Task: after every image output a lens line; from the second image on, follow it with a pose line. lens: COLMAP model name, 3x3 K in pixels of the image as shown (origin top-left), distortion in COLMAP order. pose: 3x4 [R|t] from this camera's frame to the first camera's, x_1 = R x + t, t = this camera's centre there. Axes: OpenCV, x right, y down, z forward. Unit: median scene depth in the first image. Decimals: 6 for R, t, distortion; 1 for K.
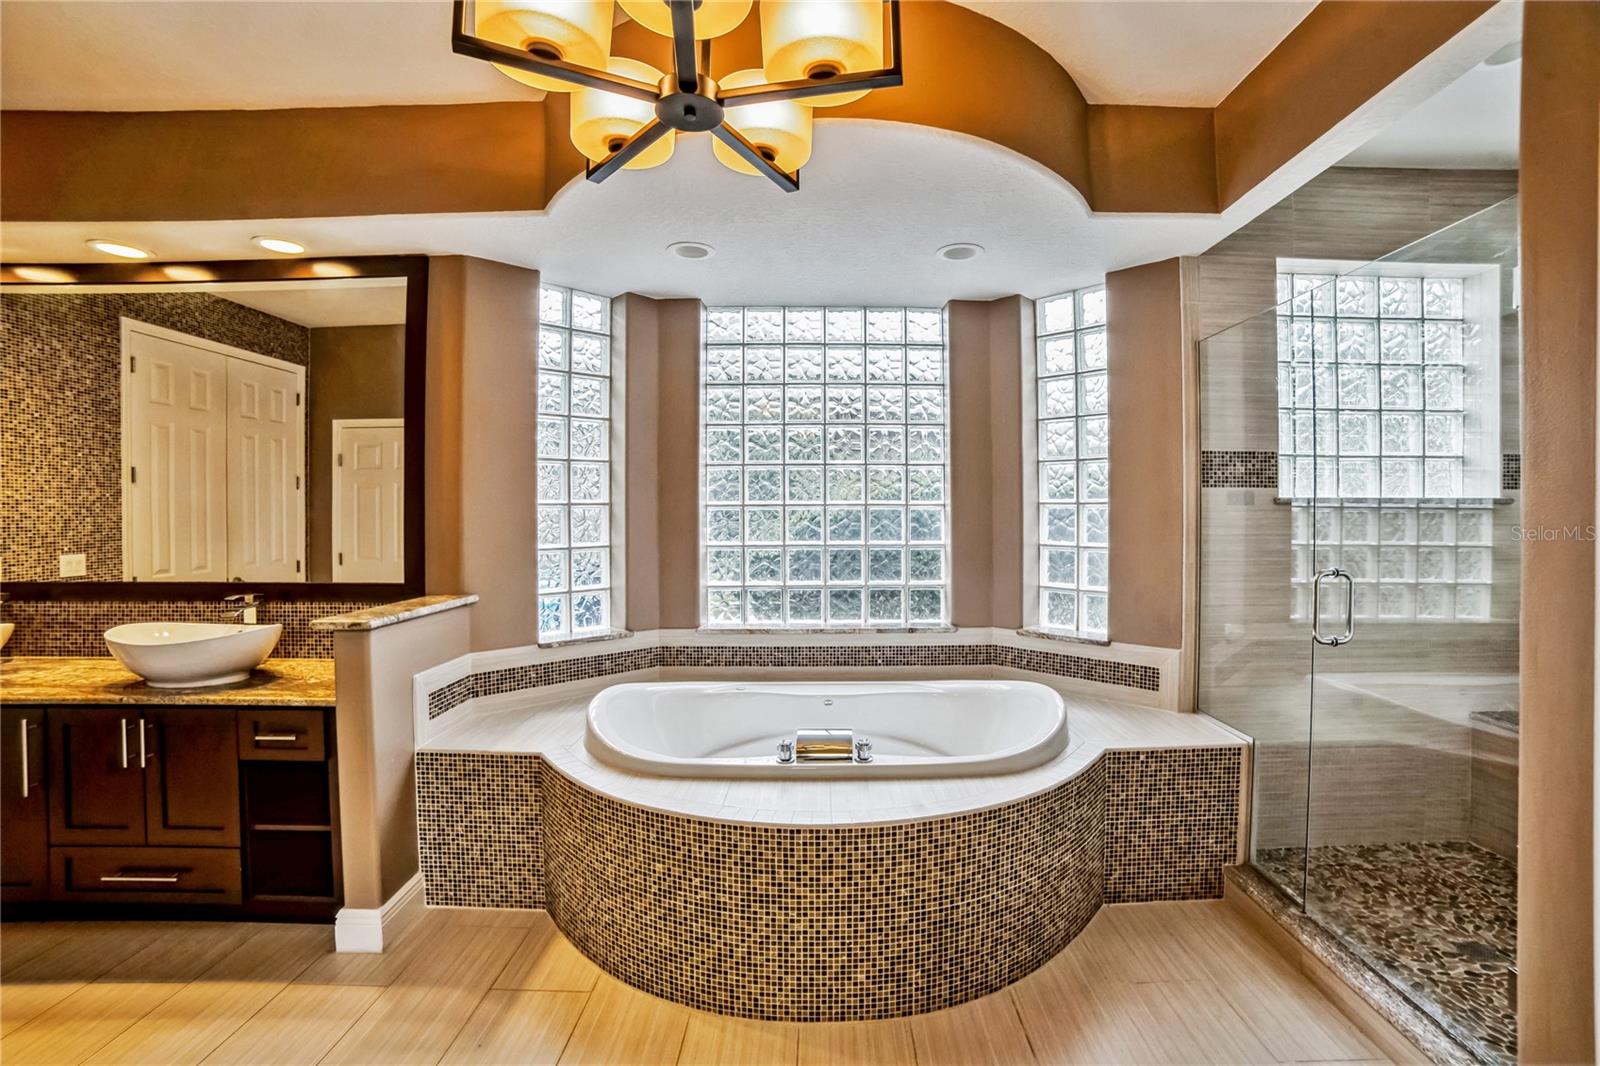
lens RADIAL K [[713.7, 0, 835.1], [0, 713.7, 563.6], [0, 0, 1]] dist [-0.110304, 0.045143]
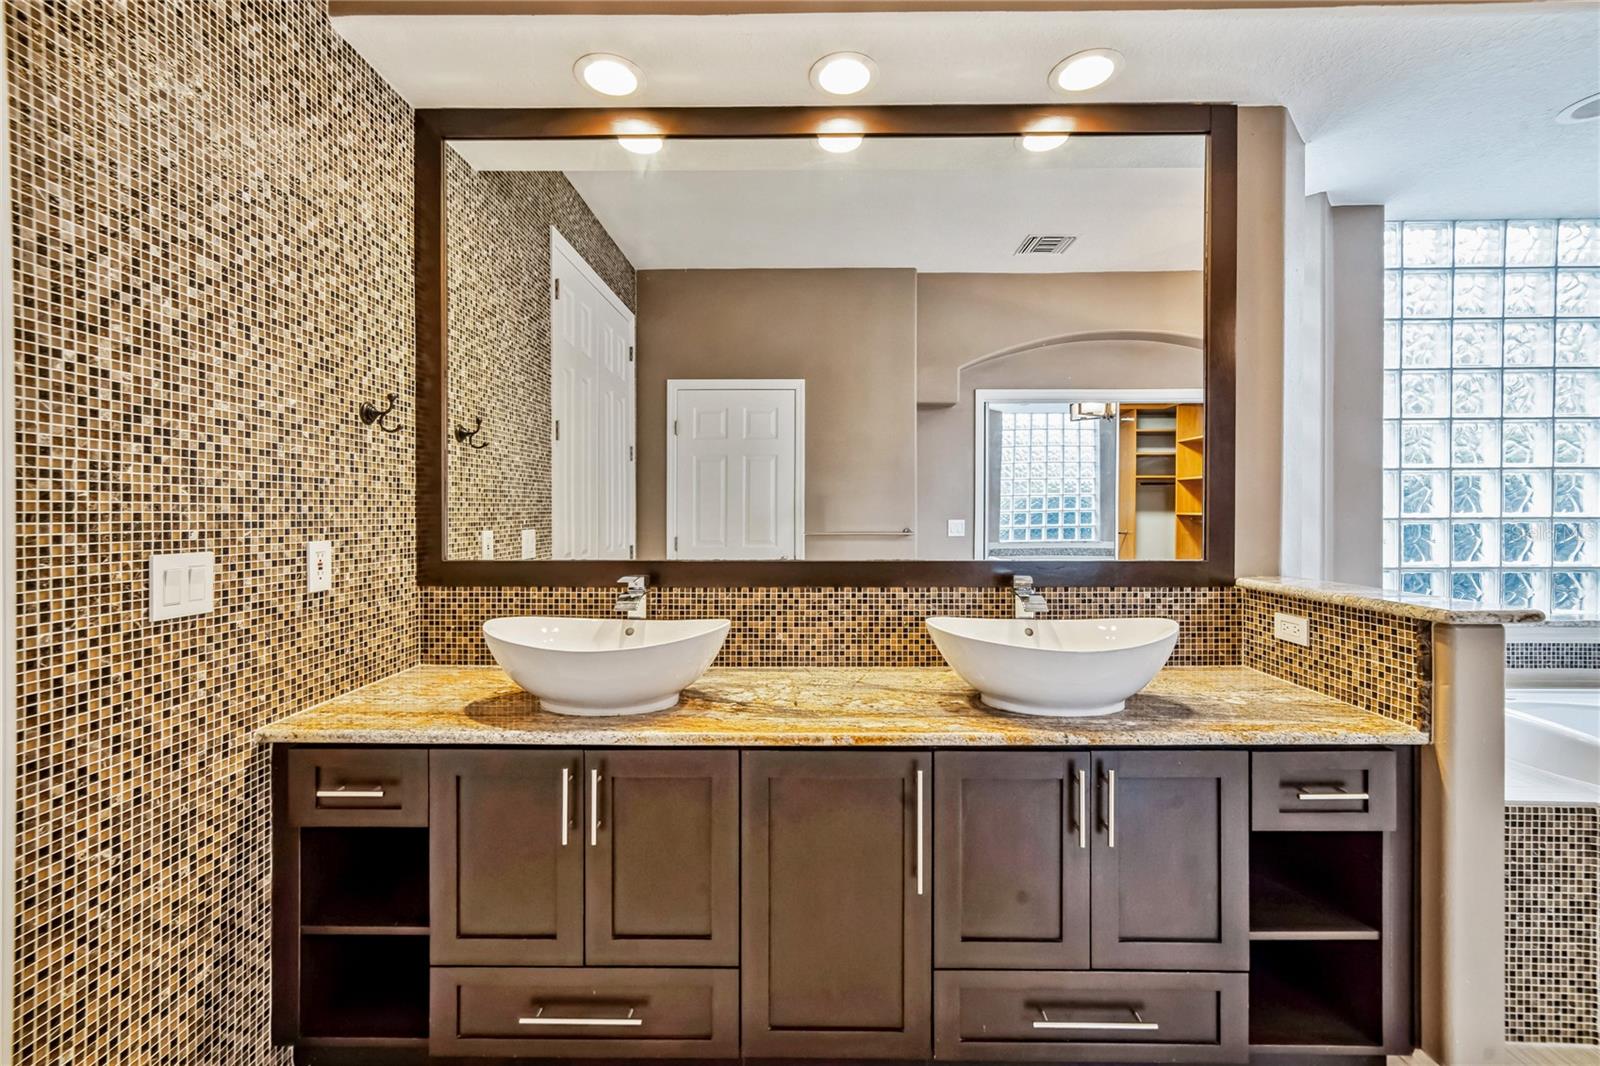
lens RADIAL K [[713.7, 0, 835.1], [0, 713.7, 563.6], [0, 0, 1]] dist [-0.110304, 0.045143]
pose [[0.999009, -0.000108, -0.044504, -0.738220], [0.000147, 1.000000, 0.000864, 0.023949], [0.044504, -0.000869, 0.999009, 0.206094]]
